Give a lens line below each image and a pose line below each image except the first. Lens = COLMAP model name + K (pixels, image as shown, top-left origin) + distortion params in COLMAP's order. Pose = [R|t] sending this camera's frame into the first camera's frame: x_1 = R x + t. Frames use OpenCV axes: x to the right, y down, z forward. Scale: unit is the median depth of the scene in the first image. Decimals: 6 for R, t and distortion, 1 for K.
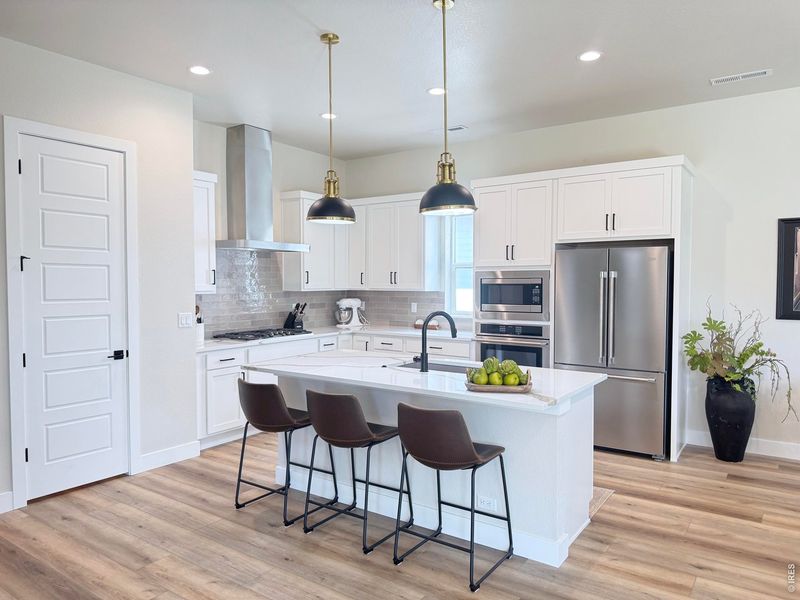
lens RADIAL K [[565.2, 0, 399.4], [0, 565.2, 300.8], [0, 0, 1]] dist [0.035193, -0.034619]
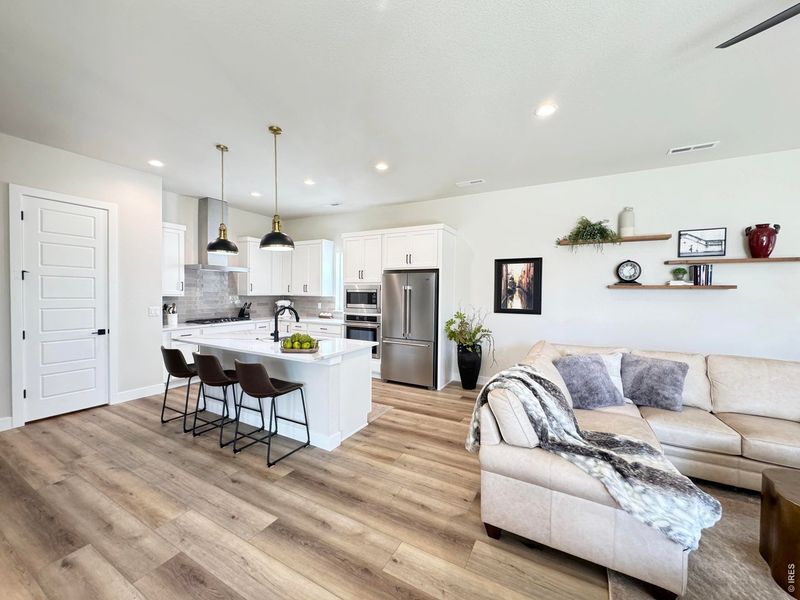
lens RADIAL K [[319.4, 0, 399.1], [0, 319.4, 298.8], [0, 0, 1]] dist [-0.001012, -0.000068]
pose [[0.994236, 0.010219, 0.106729, 0.263990], [-0.008627, 0.999845, -0.015361, 0.005590], [-0.106869, 0.014351, 0.994169, -0.011771]]
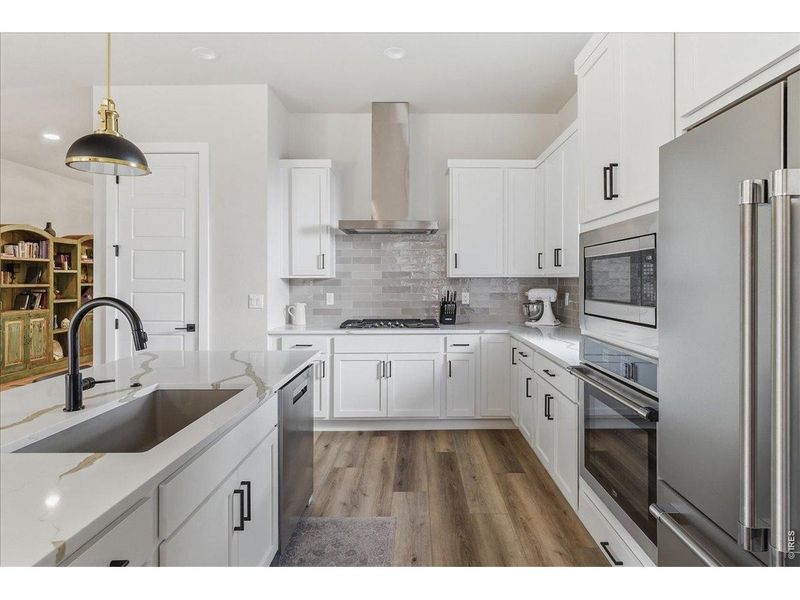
lens RADIAL K [[429.4, 0, 415.2], [0, 429.4, 277.2], [0, 0, 1]] dist [-0.003555, 0.000197]
pose [[0.573792, -0.002259, -0.818998, 0.479767], [-0.030417, 0.999248, -0.024066, -0.000339], [0.818436, 0.038721, 0.573291, 0.870583]]
